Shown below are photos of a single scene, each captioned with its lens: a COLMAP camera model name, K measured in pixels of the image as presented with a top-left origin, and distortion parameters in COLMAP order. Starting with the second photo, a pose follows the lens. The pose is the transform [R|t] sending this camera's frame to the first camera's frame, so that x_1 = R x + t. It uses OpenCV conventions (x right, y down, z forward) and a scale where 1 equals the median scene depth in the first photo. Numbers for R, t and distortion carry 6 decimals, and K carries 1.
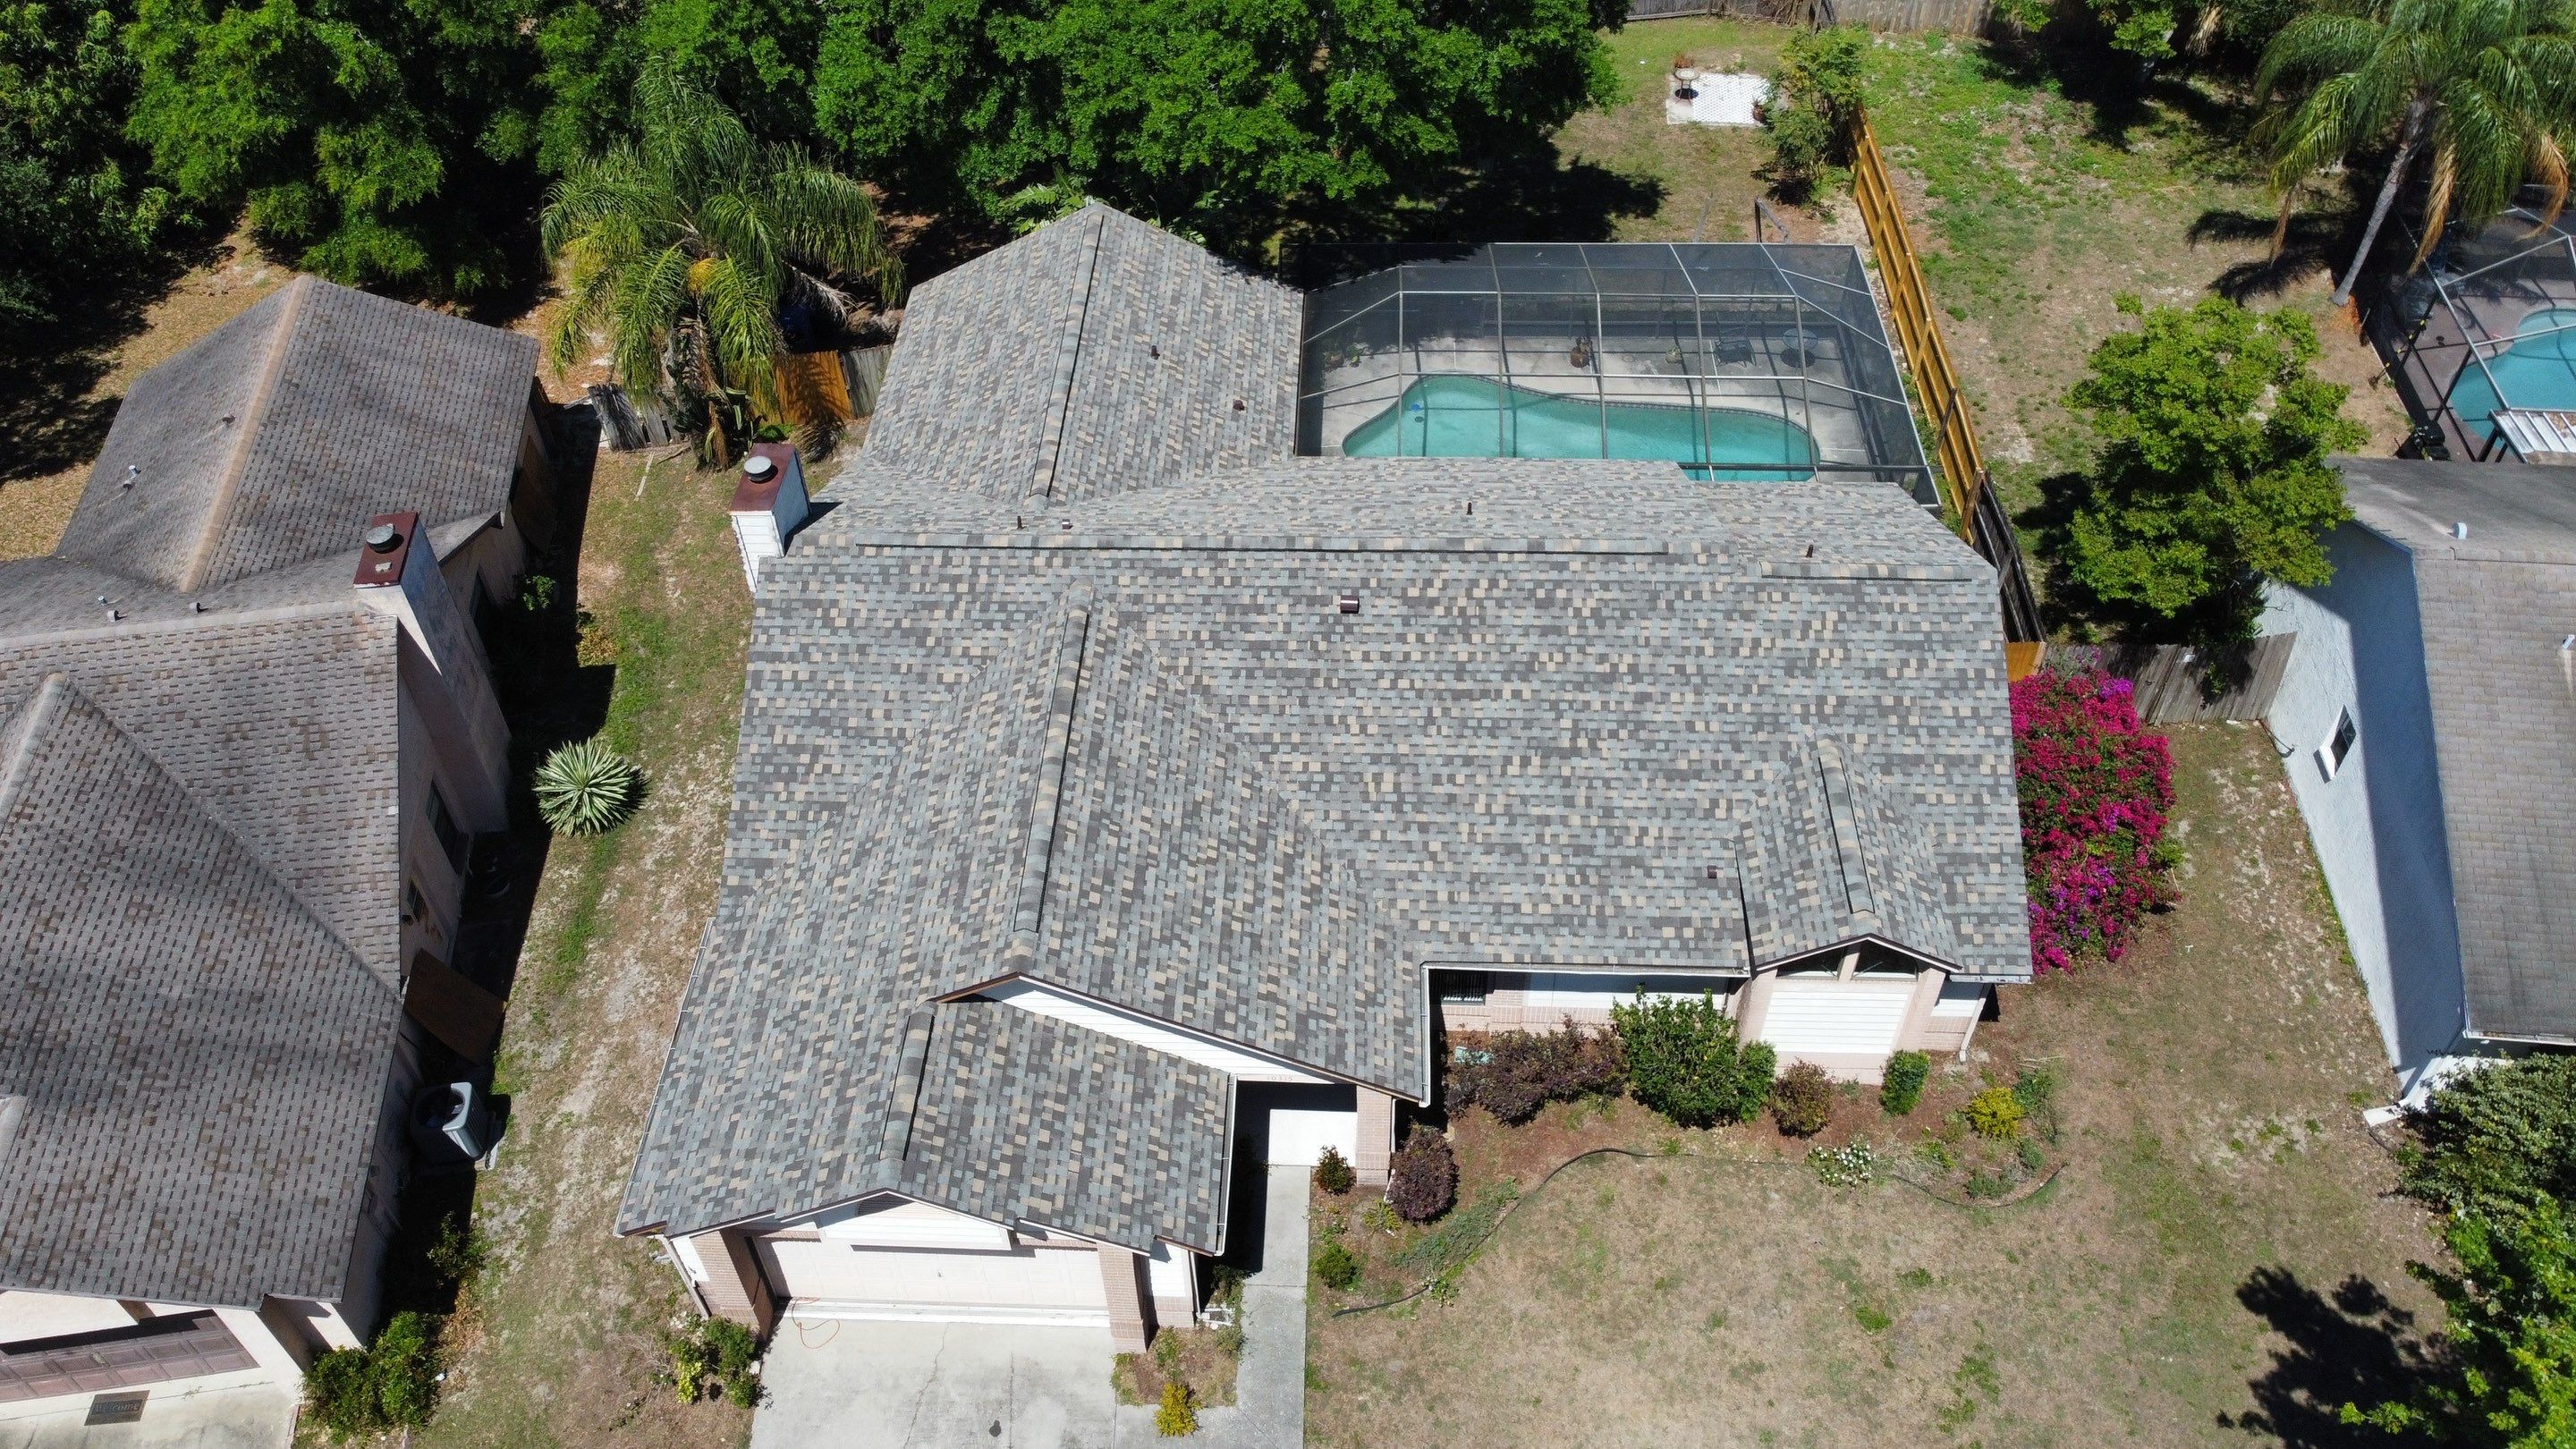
lens RADIAL K [[1964.5, 0, 1236.9], [0, 1964.5, 693.3], [0, 0, 1]] dist [0.007817, -0.023886]
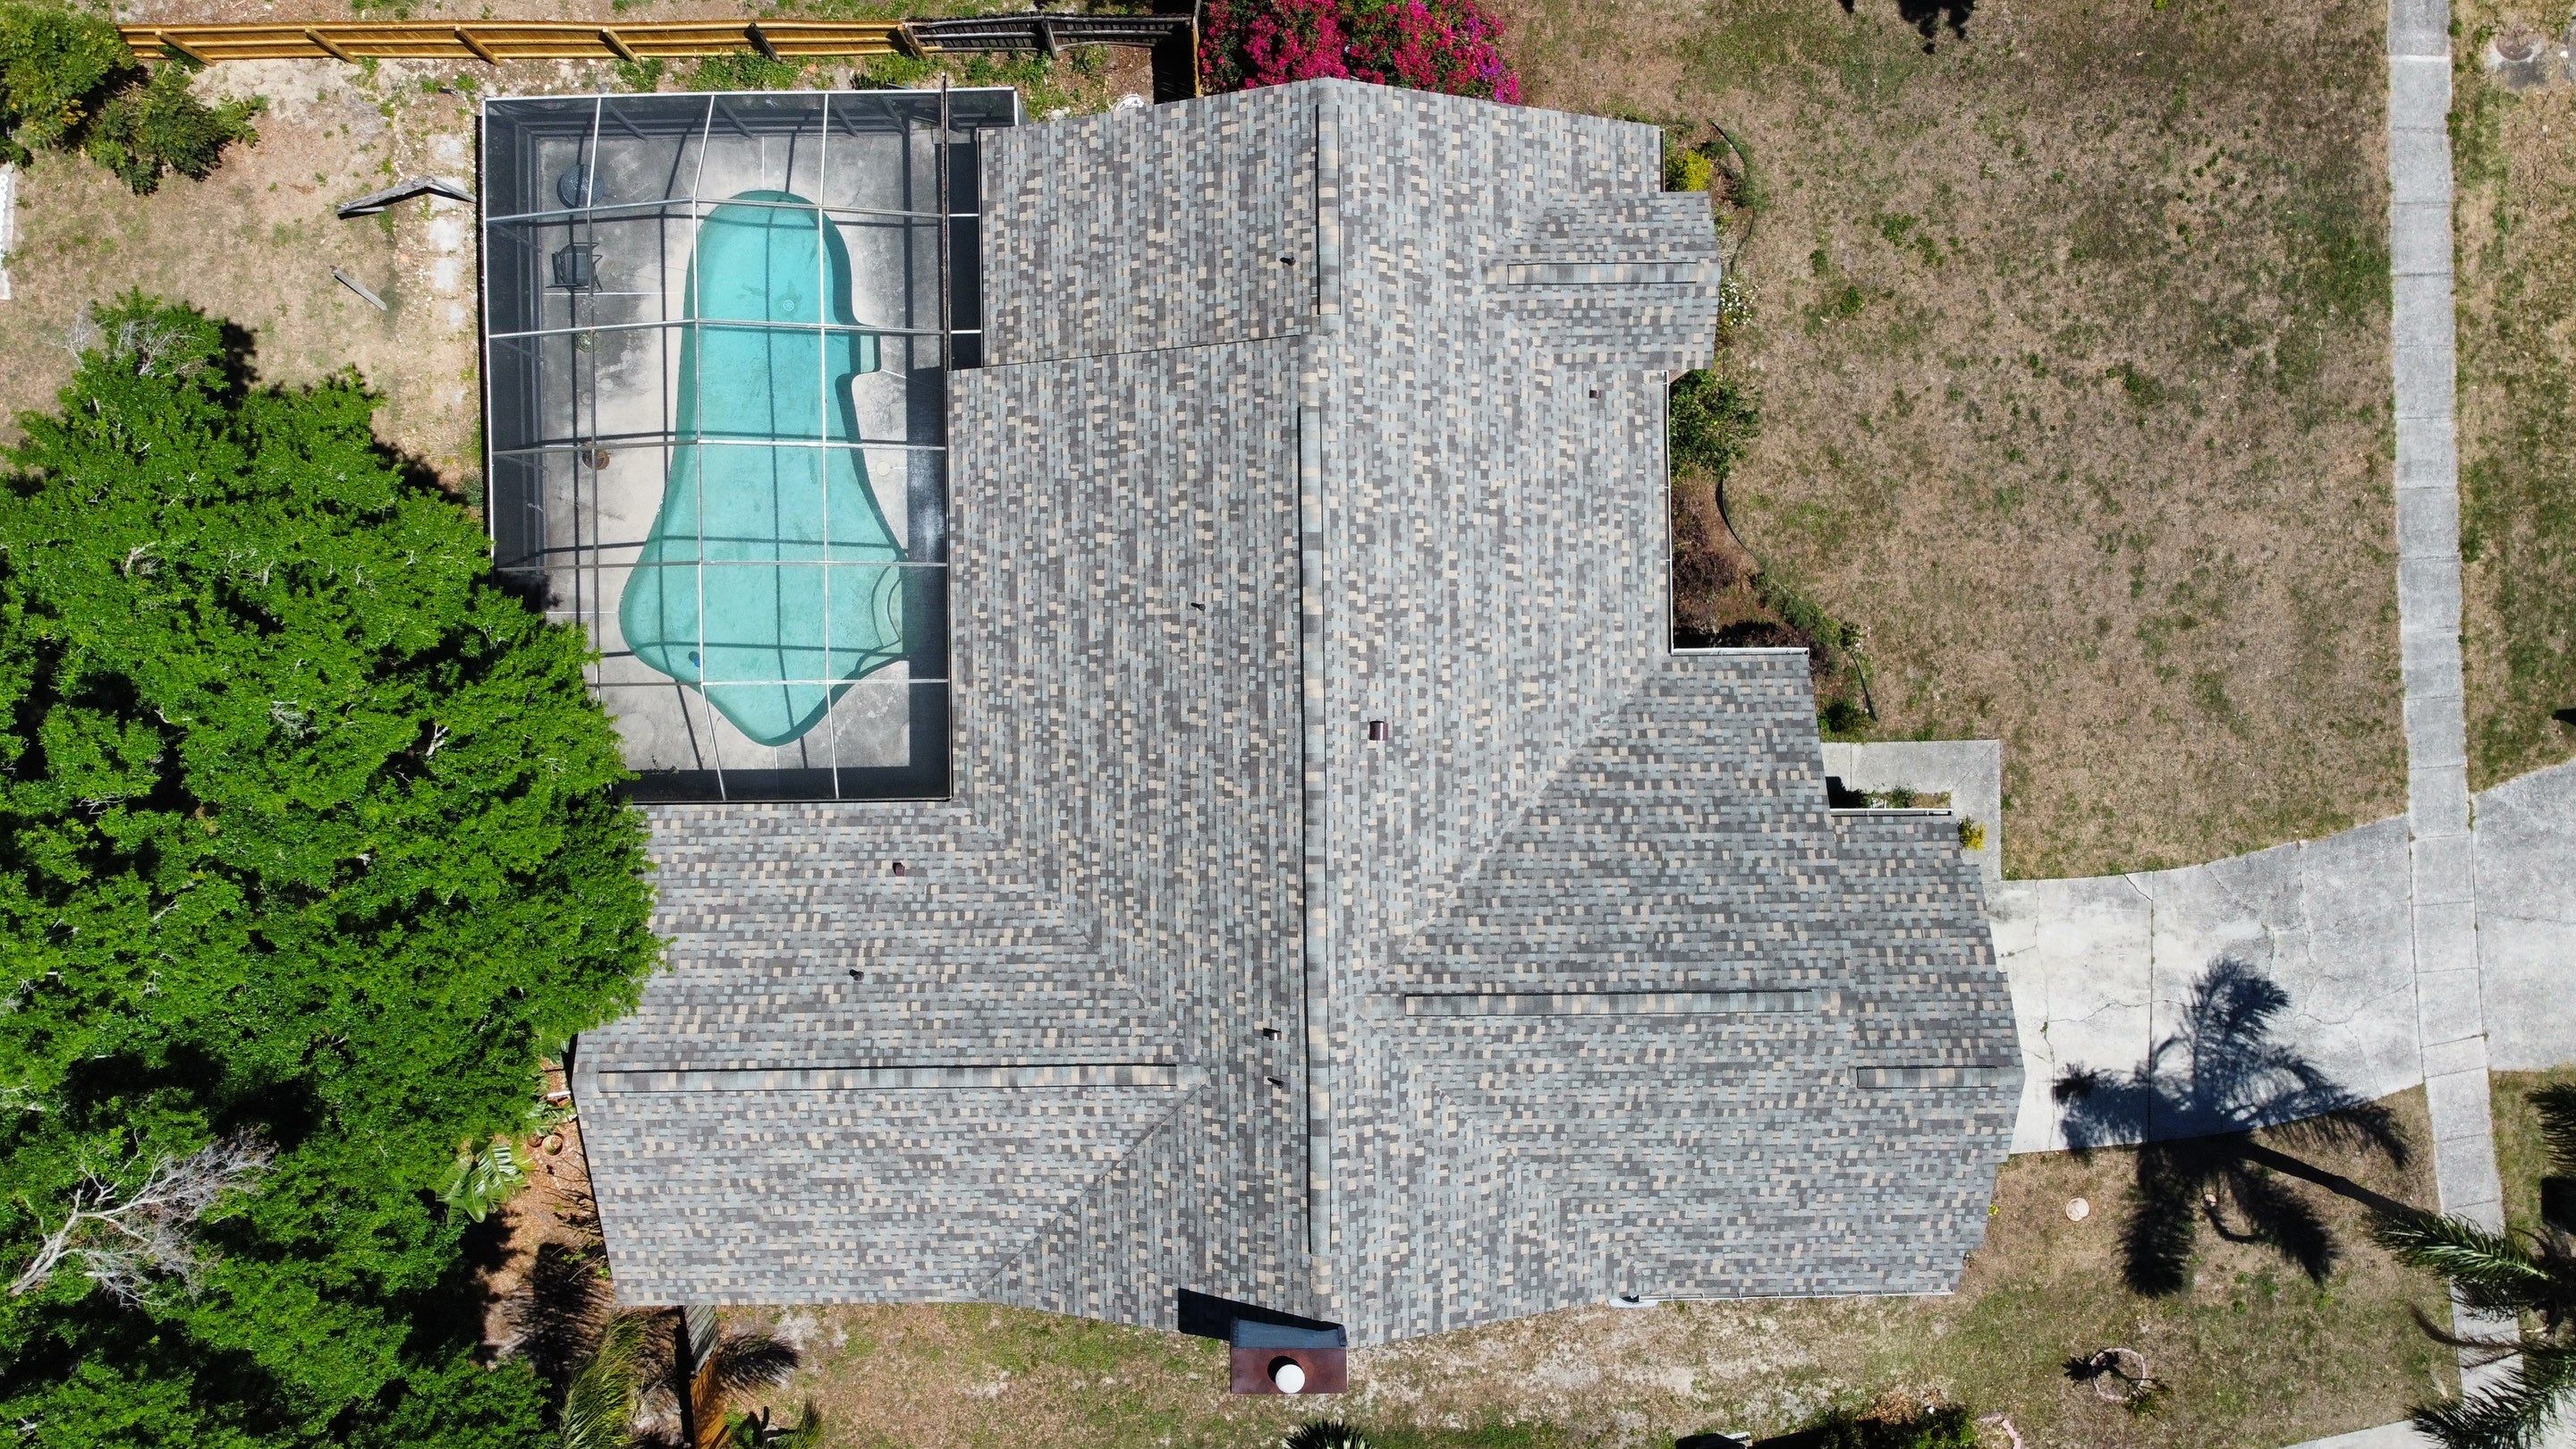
lens RADIAL K [[1964.5, 0, 1266.5], [0, 1964.5, 702.1], [0, 0, 1]] dist [0.007817, -0.023886]
pose [[-0.067403, -0.997582, 0.016942, 0.060950], [0.700473, -0.035223, 0.712809, -0.806757], [-0.710489, 0.059913, 0.701154, 0.356377]]
